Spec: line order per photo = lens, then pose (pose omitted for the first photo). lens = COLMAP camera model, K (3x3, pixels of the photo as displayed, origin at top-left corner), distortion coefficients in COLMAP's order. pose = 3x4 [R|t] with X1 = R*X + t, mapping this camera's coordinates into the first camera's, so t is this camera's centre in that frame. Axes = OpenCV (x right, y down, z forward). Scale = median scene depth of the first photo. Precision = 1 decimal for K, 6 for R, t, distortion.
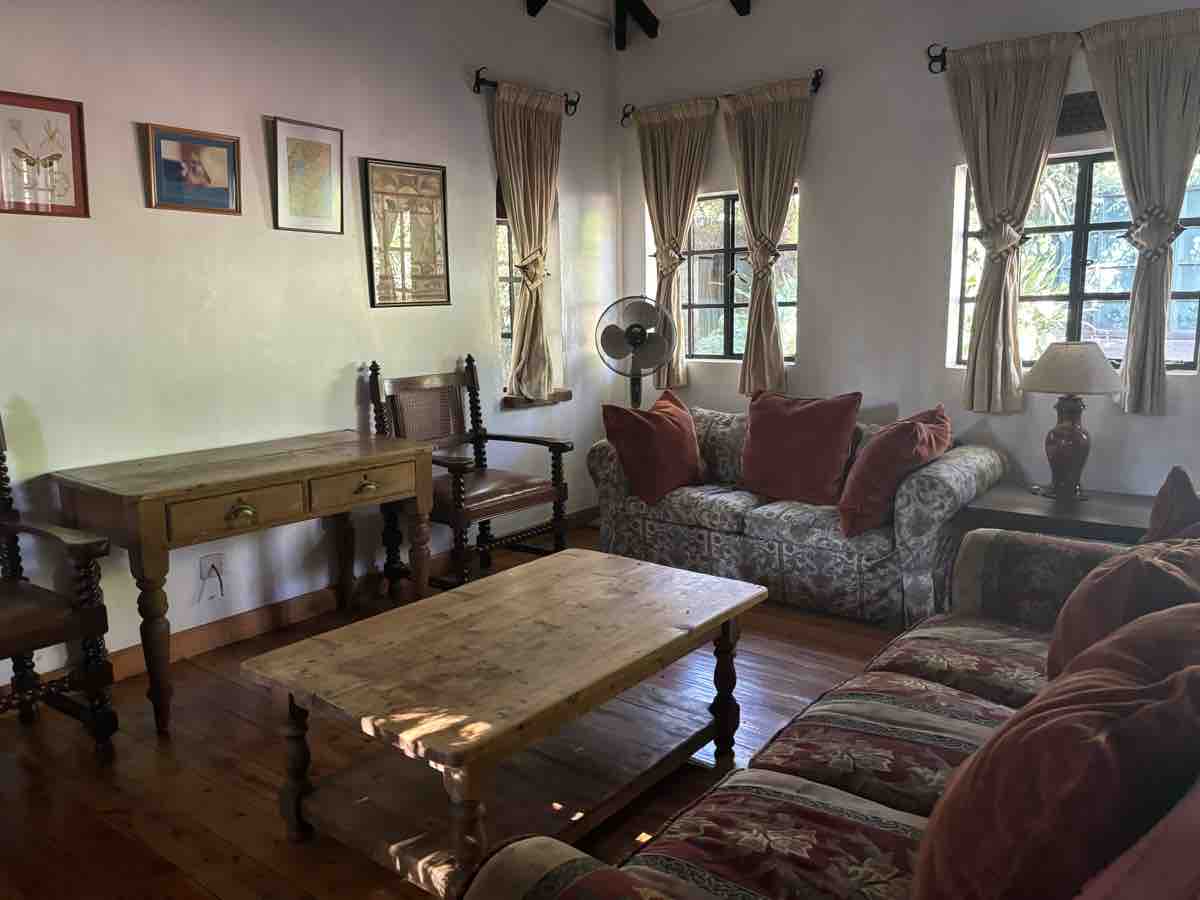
lens RADIAL K [[894.9, 0, 598.3], [0, 894.9, 439.7], [0, 0, 1]] dist [0.062214, -0.083086]
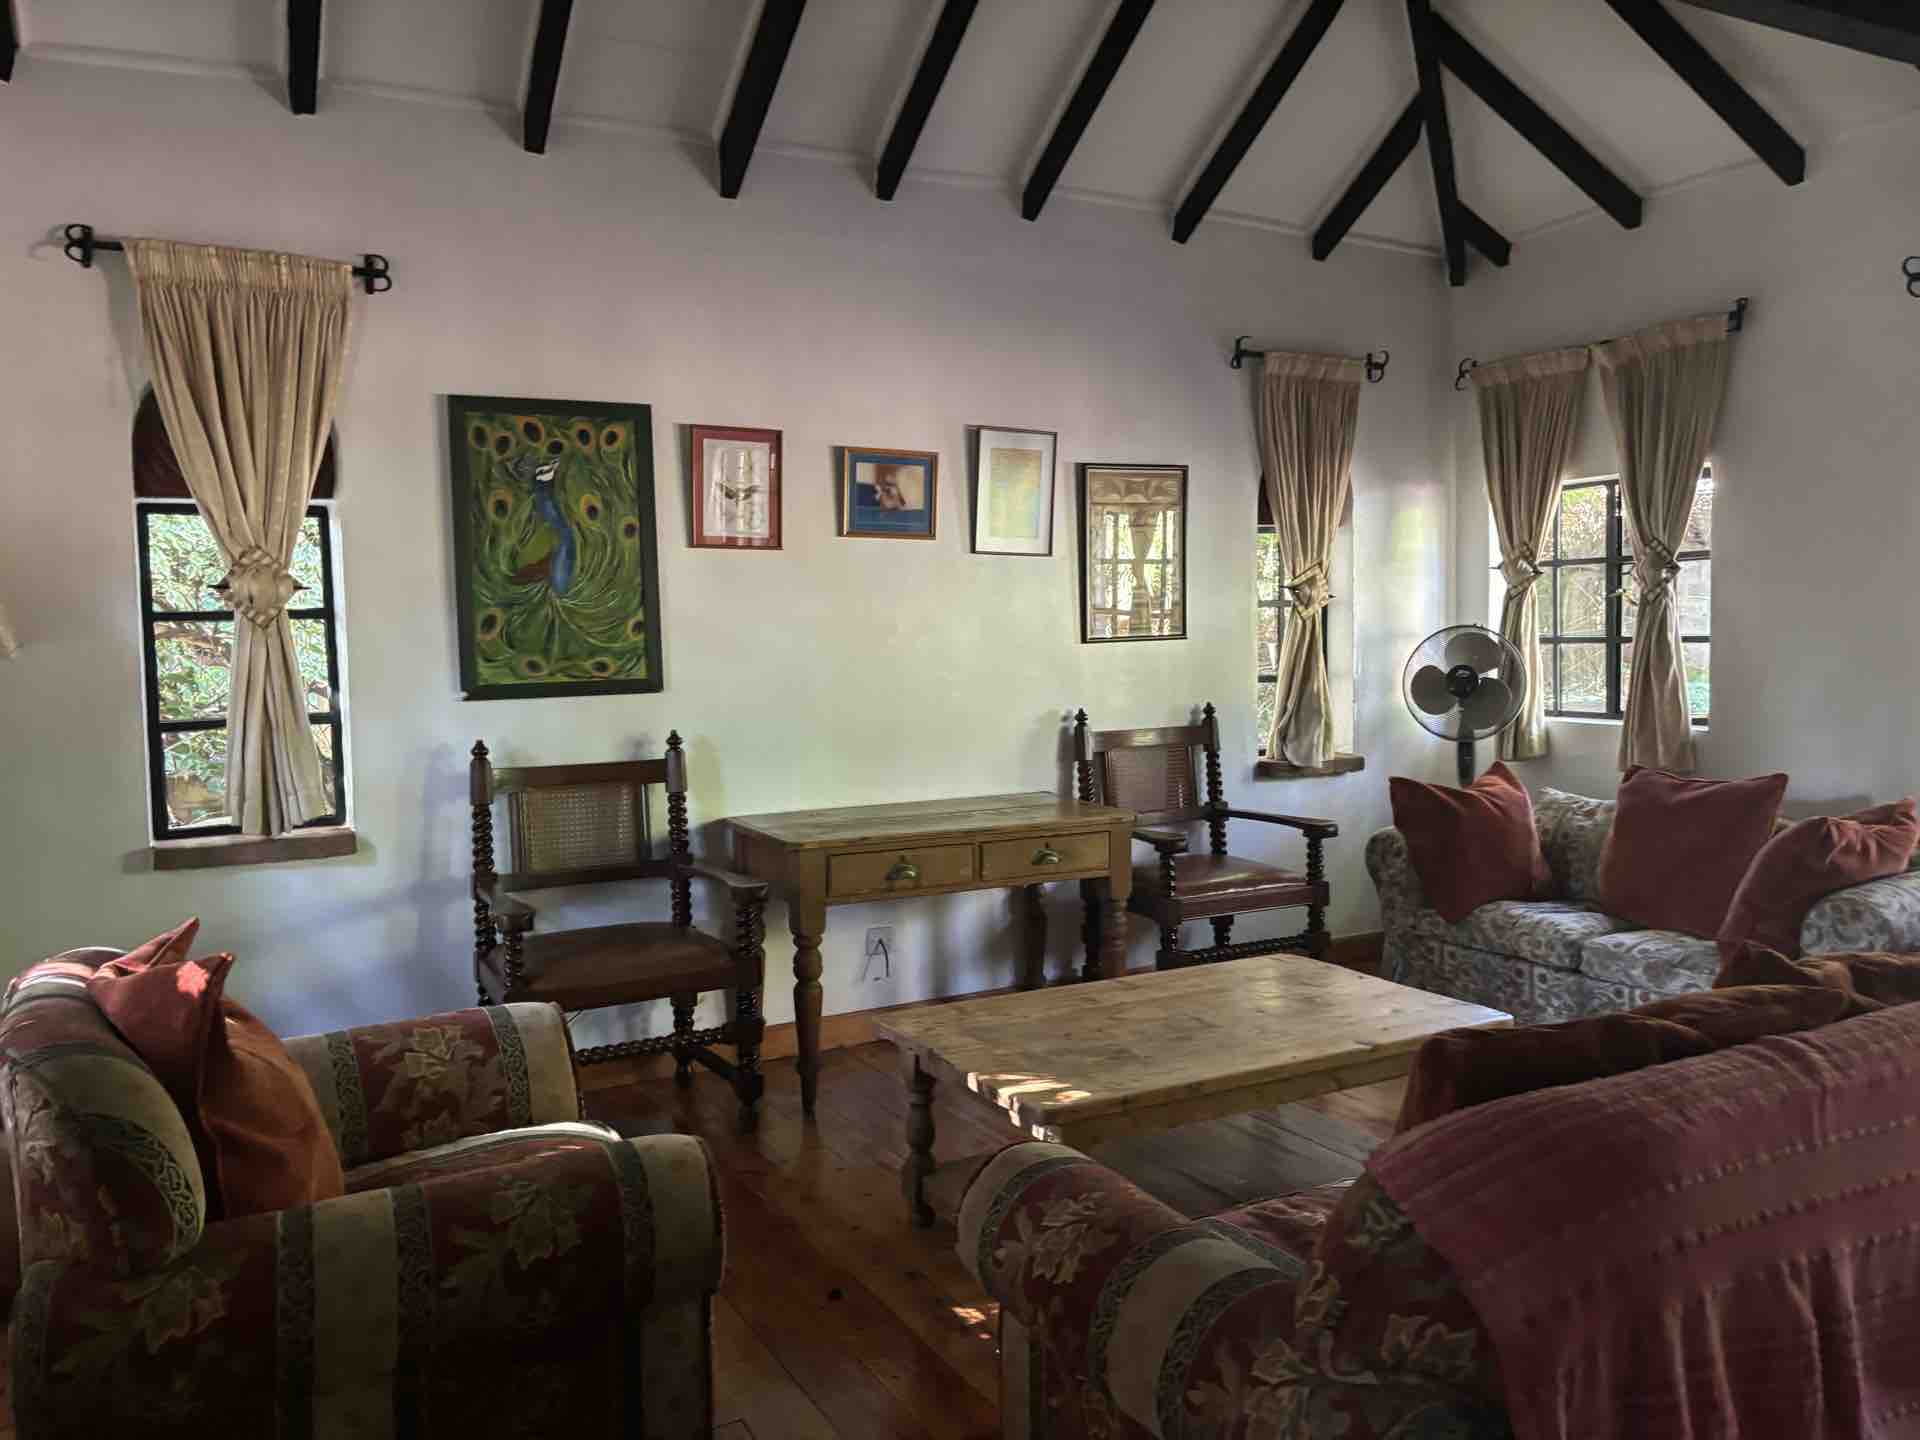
lens RADIAL K [[1431.8, 0, 957.2], [0, 1431.8, 703.5], [0, 0, 1]] dist [0.062214, -0.083086]
pose [[0.917439, 0.022646, -0.397232, 0.151674], [-0.060698, 0.994659, -0.083481, 0.020885], [0.393220, 0.100700, 0.913913, -0.207112]]
